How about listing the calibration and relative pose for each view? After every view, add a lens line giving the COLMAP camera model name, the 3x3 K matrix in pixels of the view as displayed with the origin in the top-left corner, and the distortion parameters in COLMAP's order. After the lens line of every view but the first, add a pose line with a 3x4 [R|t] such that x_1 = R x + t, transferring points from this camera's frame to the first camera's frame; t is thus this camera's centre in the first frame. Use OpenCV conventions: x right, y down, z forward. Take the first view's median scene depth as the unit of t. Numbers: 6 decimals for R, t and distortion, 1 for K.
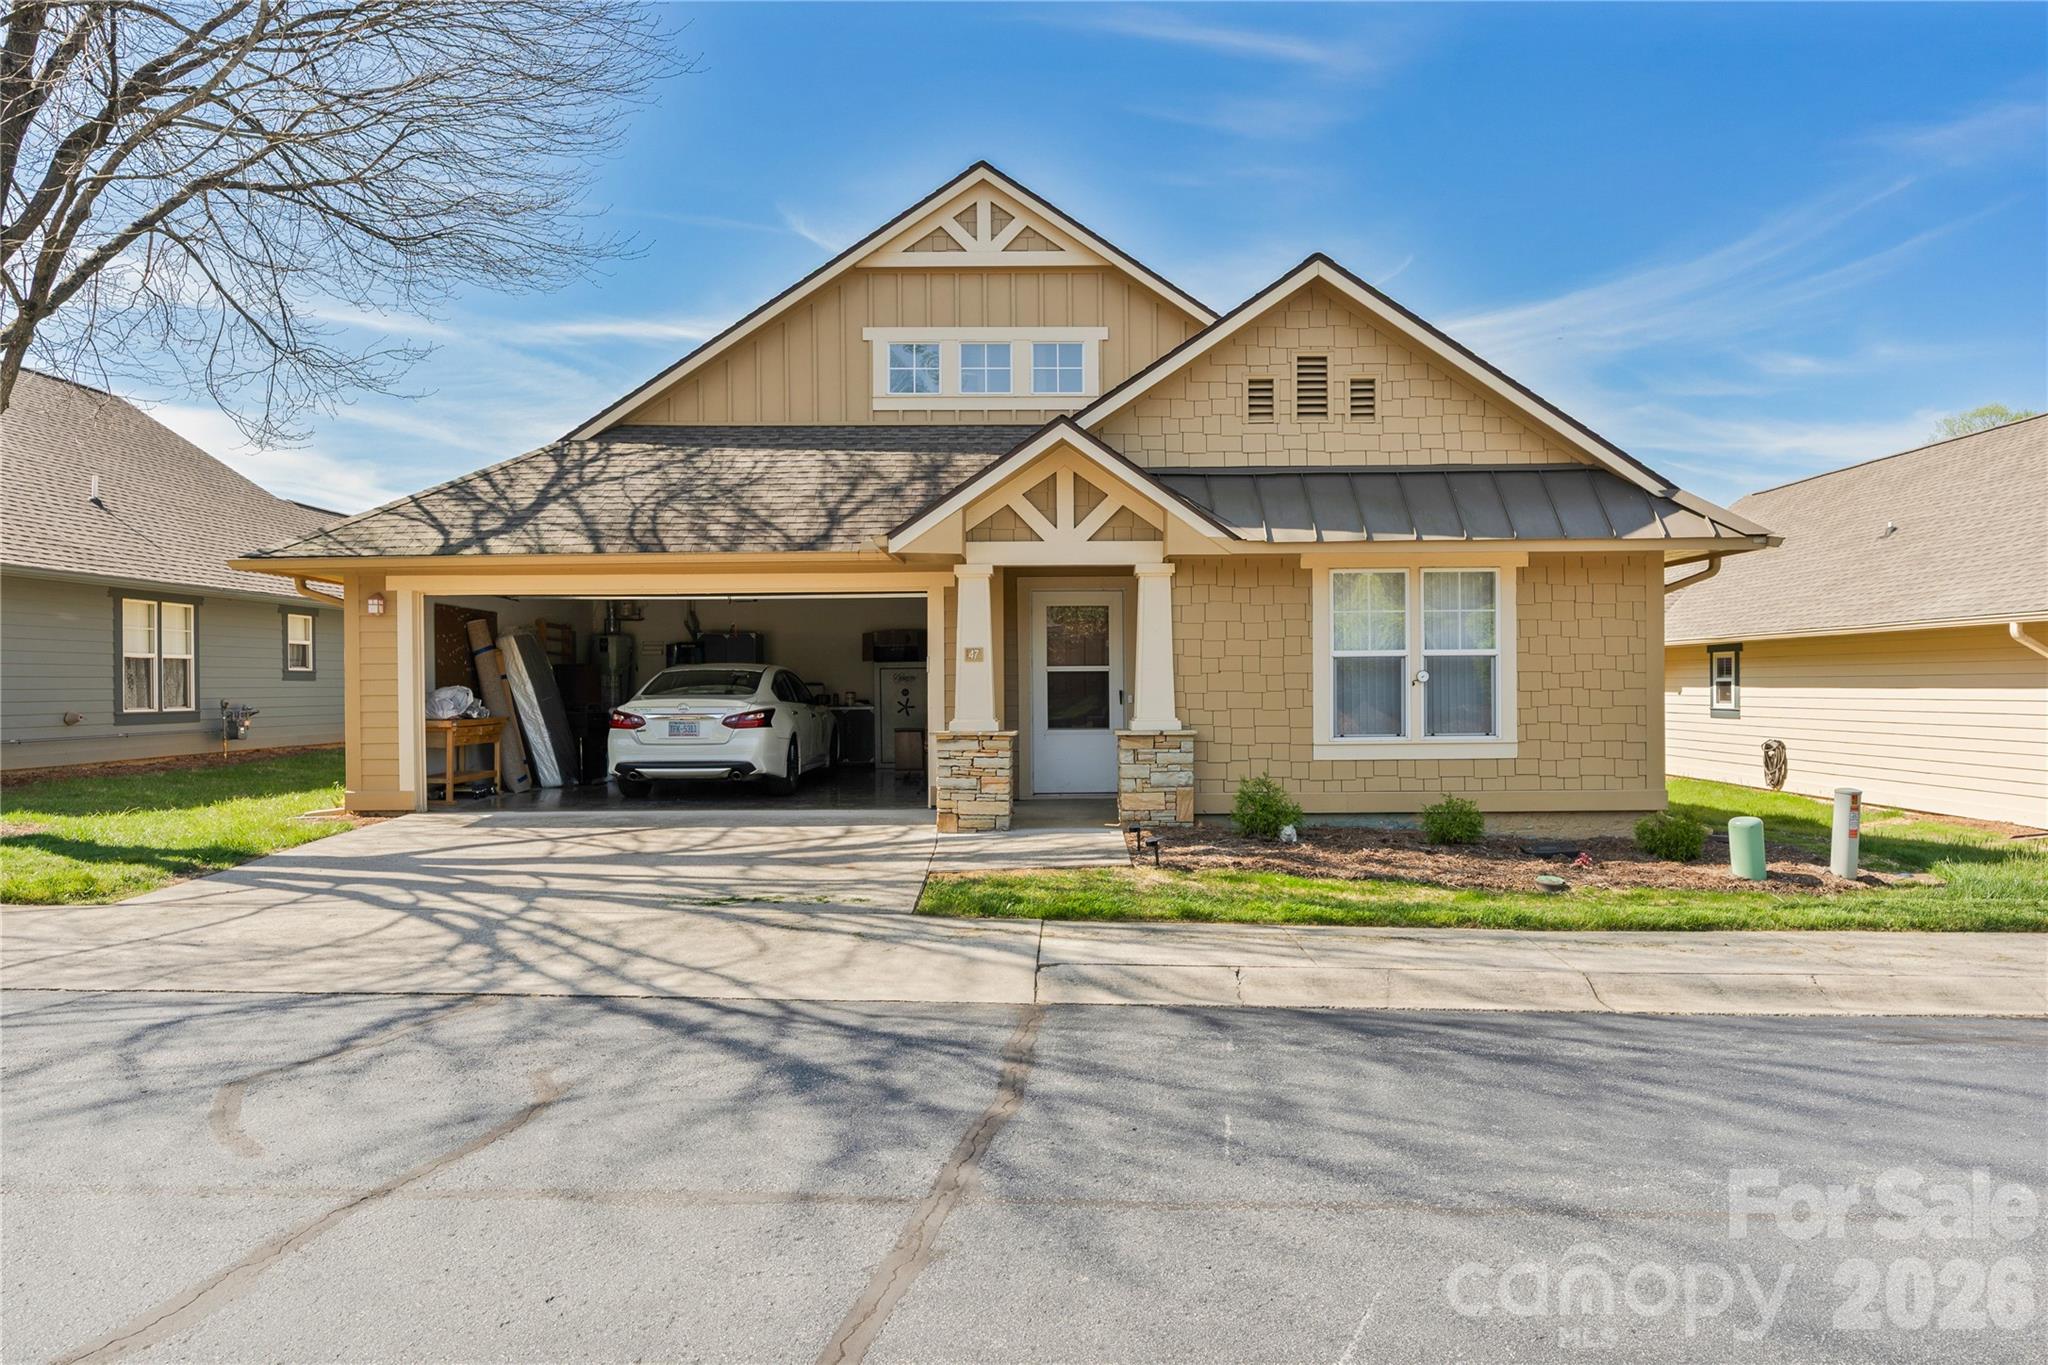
lens RADIAL K [[1366.6, 0, 1028.3], [0, 1366.6, 688.1], [0, 0, 1]] dist [-0.001536, -0.000555]
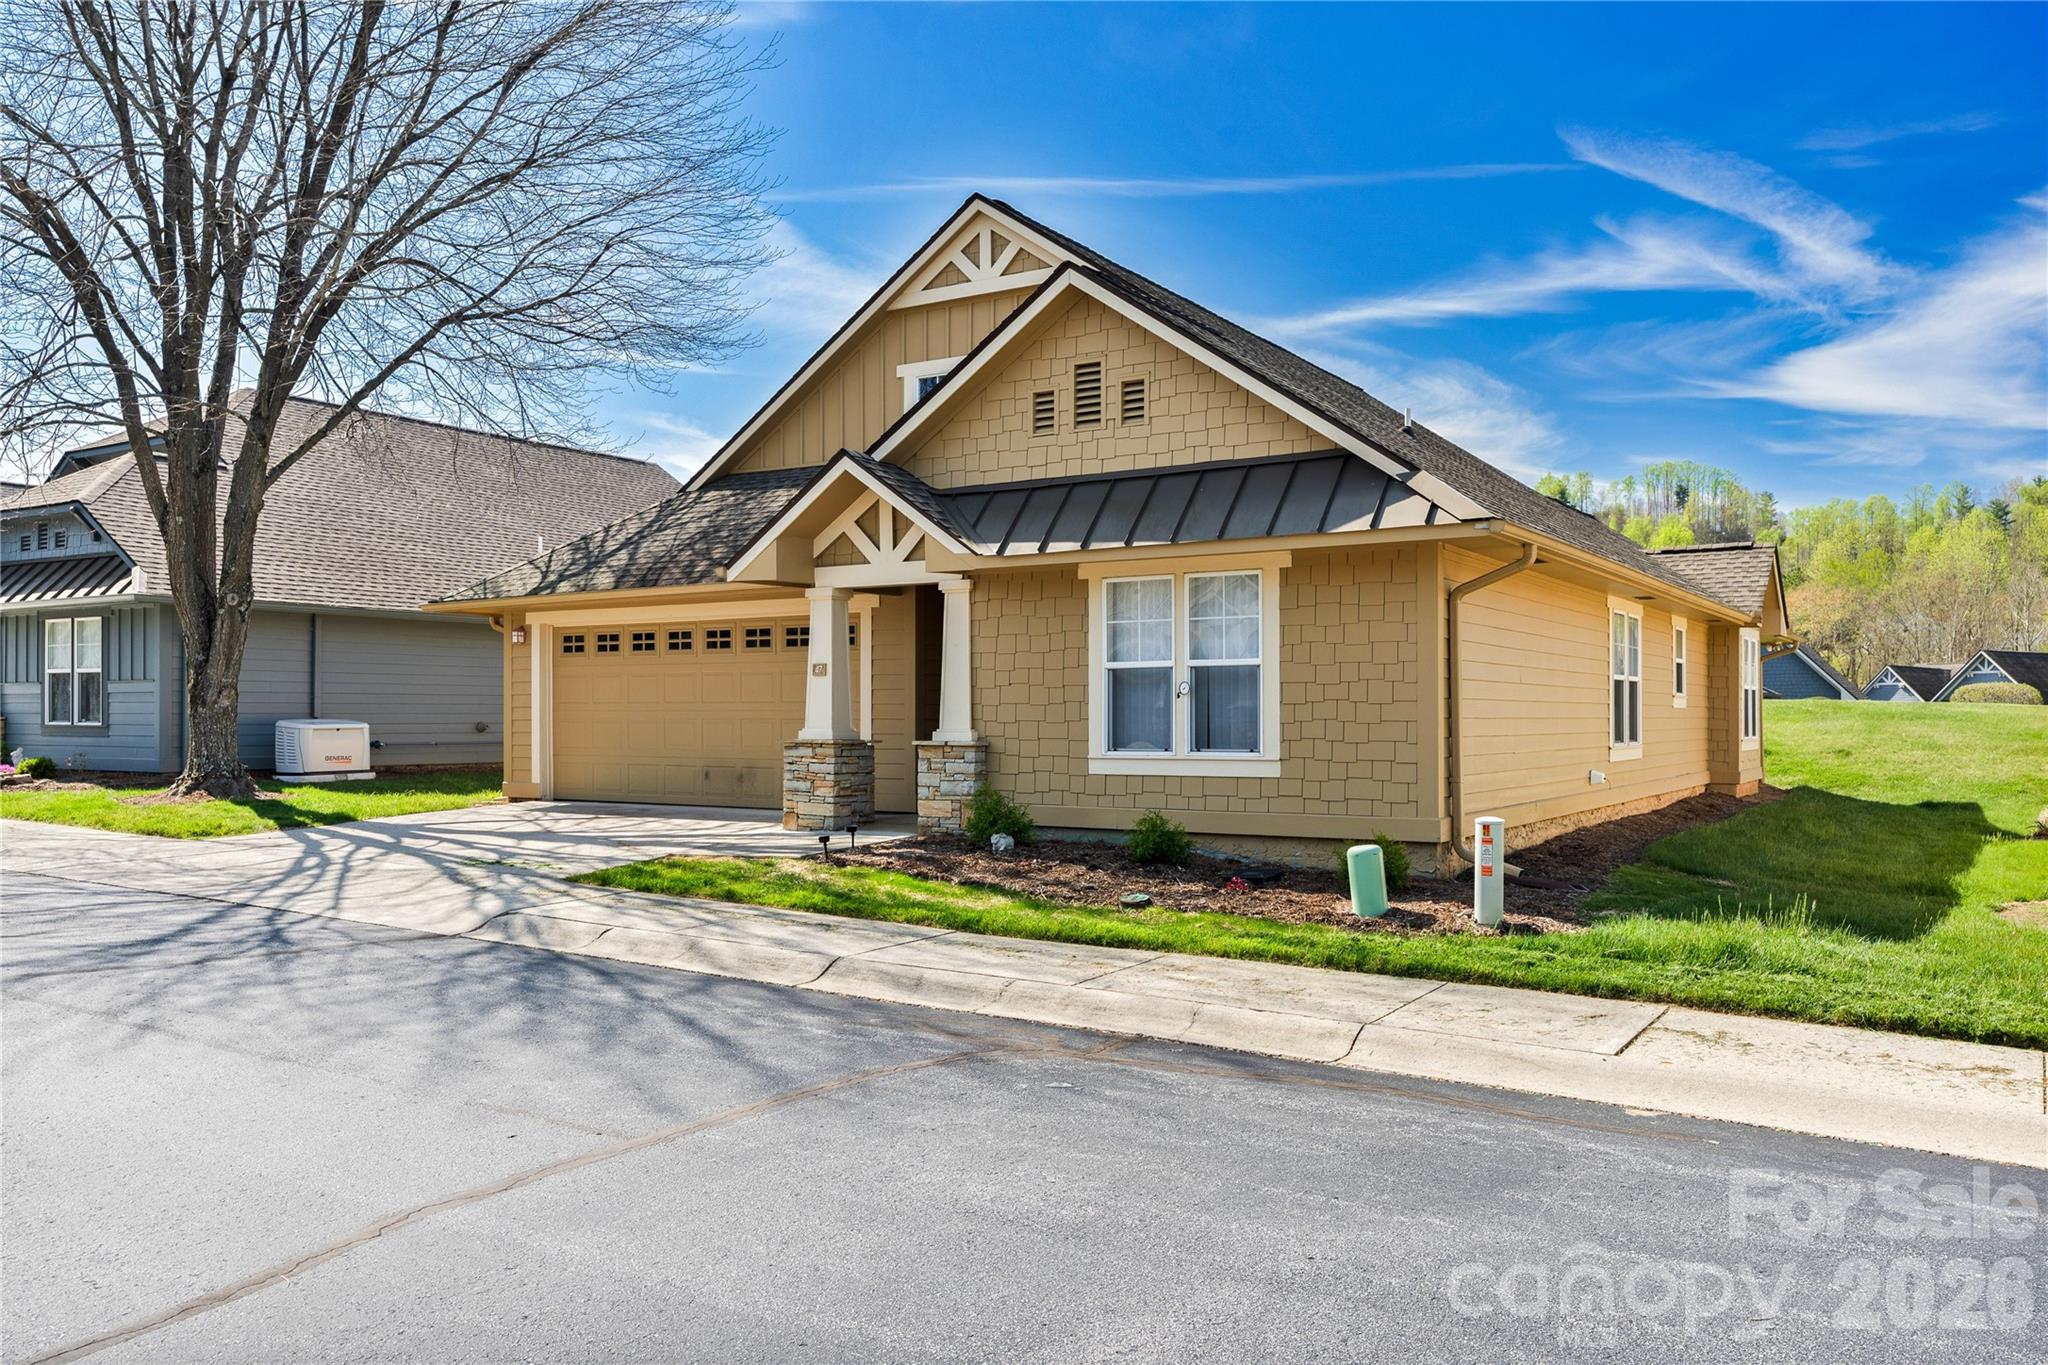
lens RADIAL K [[1601.4, 0, 1019.6], [0, 1601.4, 698.6], [0, 0, 1]] dist [-0.002466, 0.006825]
pose [[0.835725, 0.000069, -0.549148, 0.799023], [-0.007507, 0.999908, -0.011298, 0.012089], [0.549097, 0.013565, 0.835648, 0.012293]]
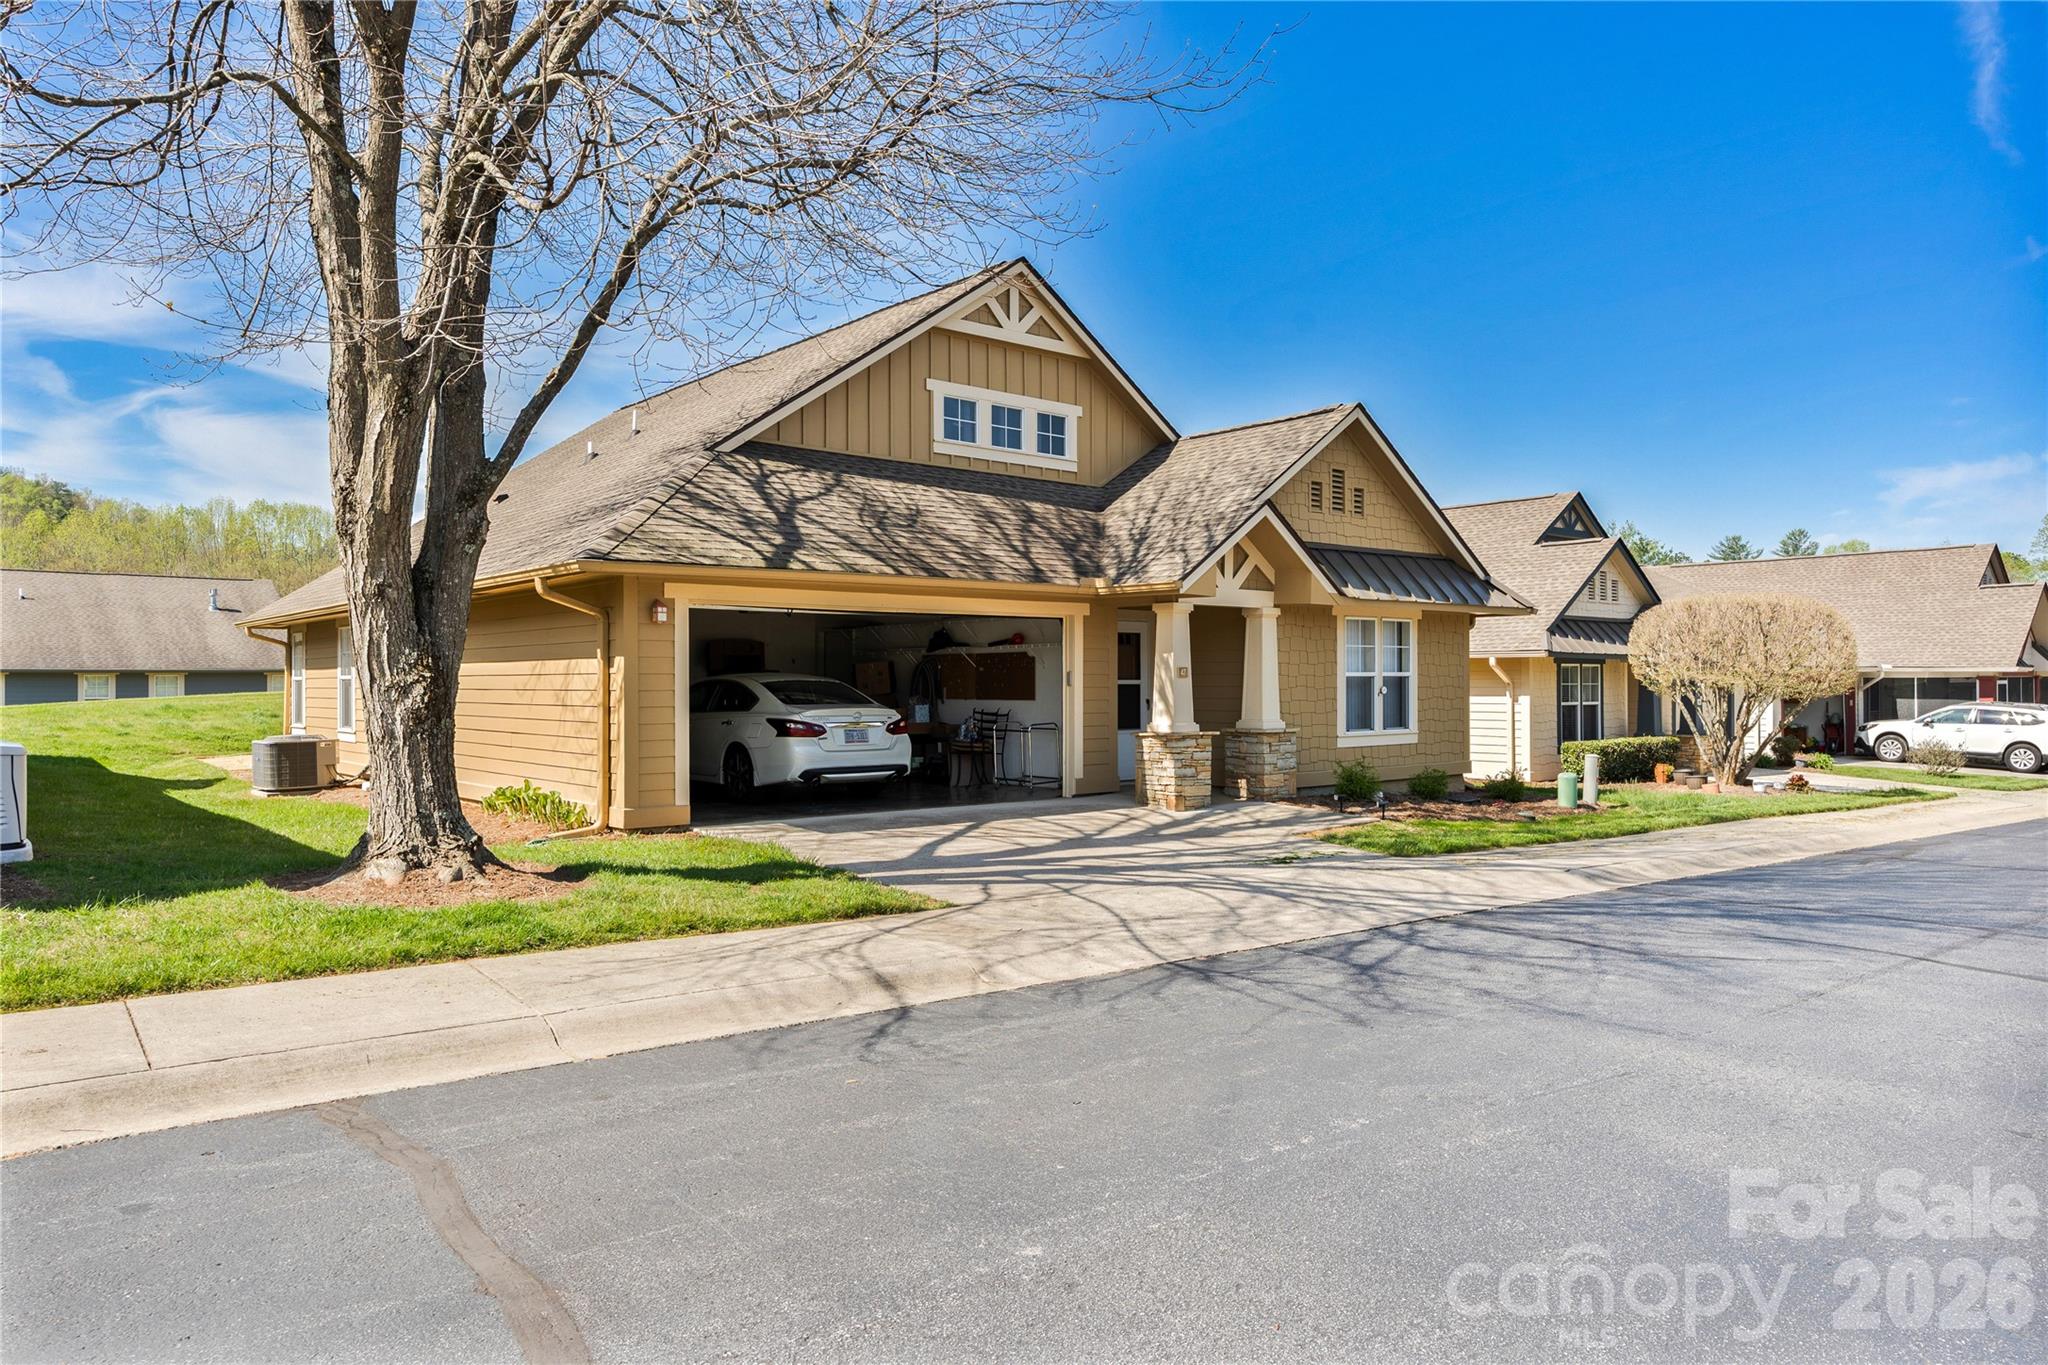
lens RADIAL K [[1366.6, 0, 1003.7], [0, 1366.6, 669.2], [0, 0, 1]] dist [-0.001536, -0.000555]
pose [[0.761330, 0.011767, 0.648258, -1.002186], [-0.001219, 0.999860, -0.016717, -0.005736], [-0.648364, 0.011937, 0.761237, 0.126003]]
